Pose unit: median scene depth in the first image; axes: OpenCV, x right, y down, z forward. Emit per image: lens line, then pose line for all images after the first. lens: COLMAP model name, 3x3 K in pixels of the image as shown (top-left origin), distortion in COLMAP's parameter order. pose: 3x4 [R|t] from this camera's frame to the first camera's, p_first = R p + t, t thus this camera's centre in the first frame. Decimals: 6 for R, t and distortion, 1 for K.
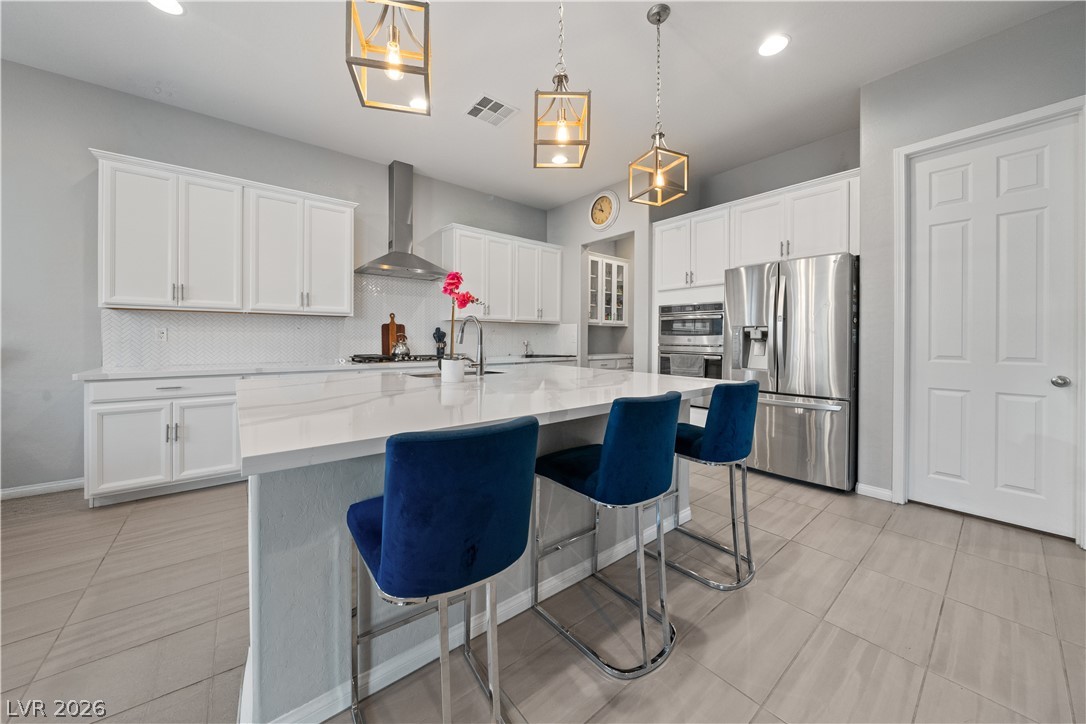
lens RADIAL K [[378.3, 0, 535.0], [0, 378.3, 339.0], [0, 0, 1]] dist [-0.005606, 0.000240]
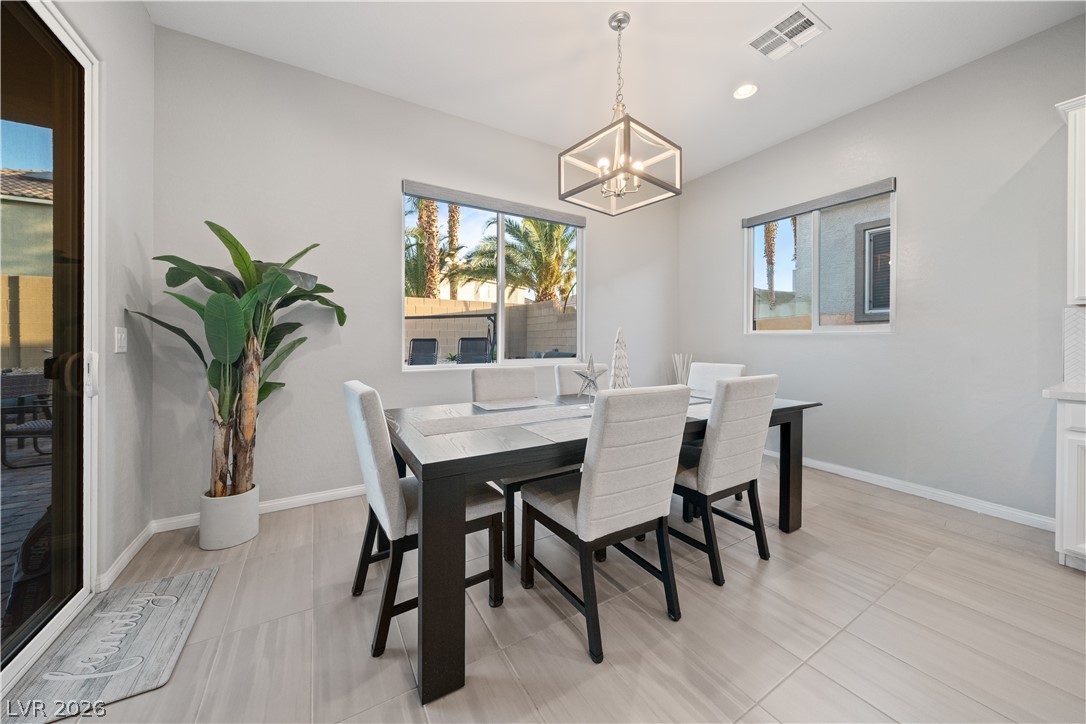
lens RADIAL K [[378.3, 0, 537.6], [0, 378.3, 345.2], [0, 0, 1]] dist [-0.005606, 0.000240]
pose [[-0.141307, 0.002176, -0.989963, -0.263888], [-0.002726, 0.999993, 0.002587, -0.001666], [0.989962, 0.003064, -0.141300, 0.036161]]
